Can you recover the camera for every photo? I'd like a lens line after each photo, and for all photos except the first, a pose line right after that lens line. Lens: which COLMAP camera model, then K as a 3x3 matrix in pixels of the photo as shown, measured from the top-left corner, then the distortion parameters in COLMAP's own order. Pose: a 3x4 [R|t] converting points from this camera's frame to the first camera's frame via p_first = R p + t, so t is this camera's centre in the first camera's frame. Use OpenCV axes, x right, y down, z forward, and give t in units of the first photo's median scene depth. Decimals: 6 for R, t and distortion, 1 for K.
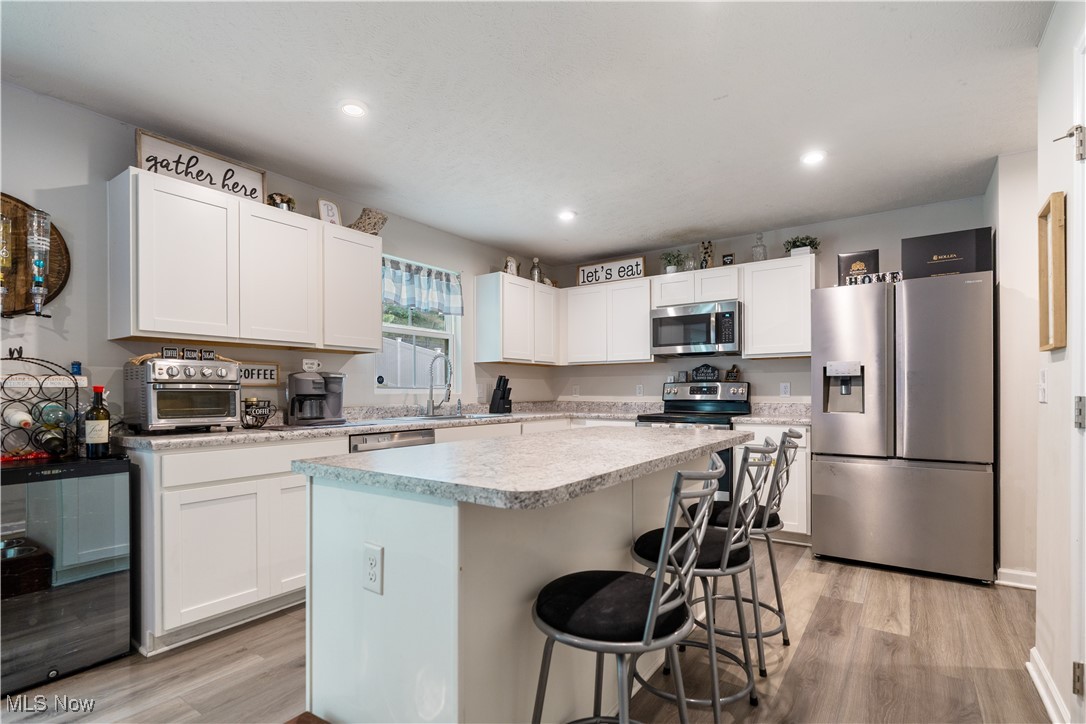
lens RADIAL K [[533.2, 0, 539.2], [0, 533.2, 384.7], [0, 0, 1]] dist [-0.002384, -0.001001]
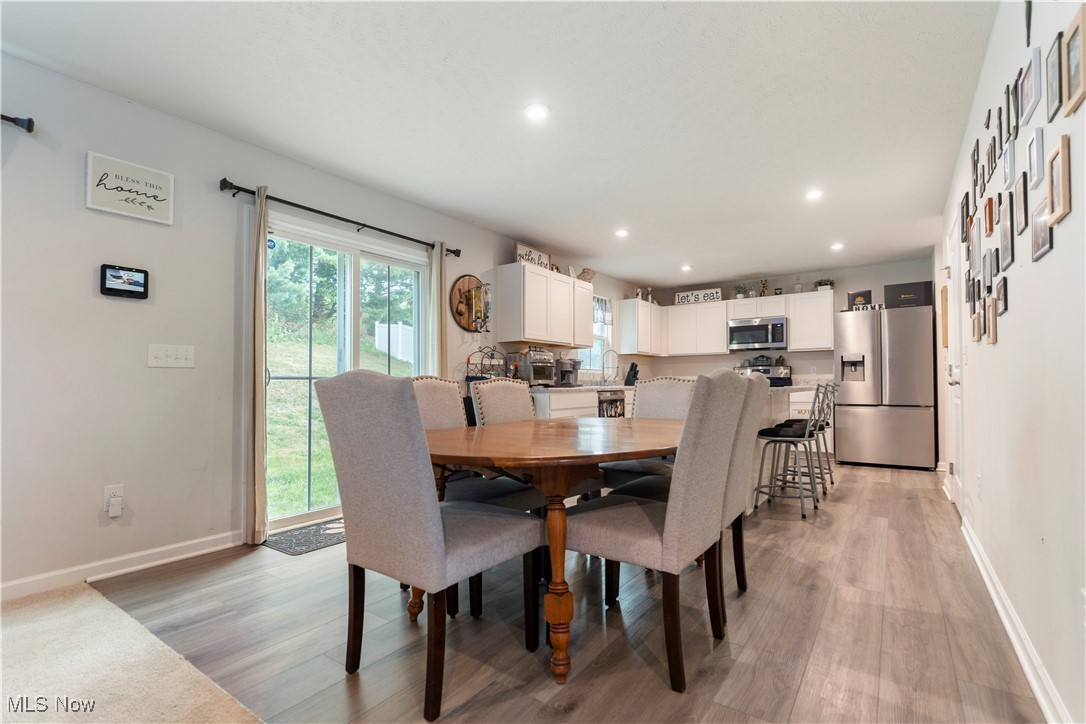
lens RADIAL K [[500.5, 0, 543.0], [0, 500.5, 369.2], [0, 0, 1]] dist [0.003167, 0.000583]
pose [[0.999996, -0.000454, -0.002671, -0.380085], [0.000410, 0.999864, -0.016475, 0.031048], [0.002678, 0.016474, 0.999861, -0.562432]]
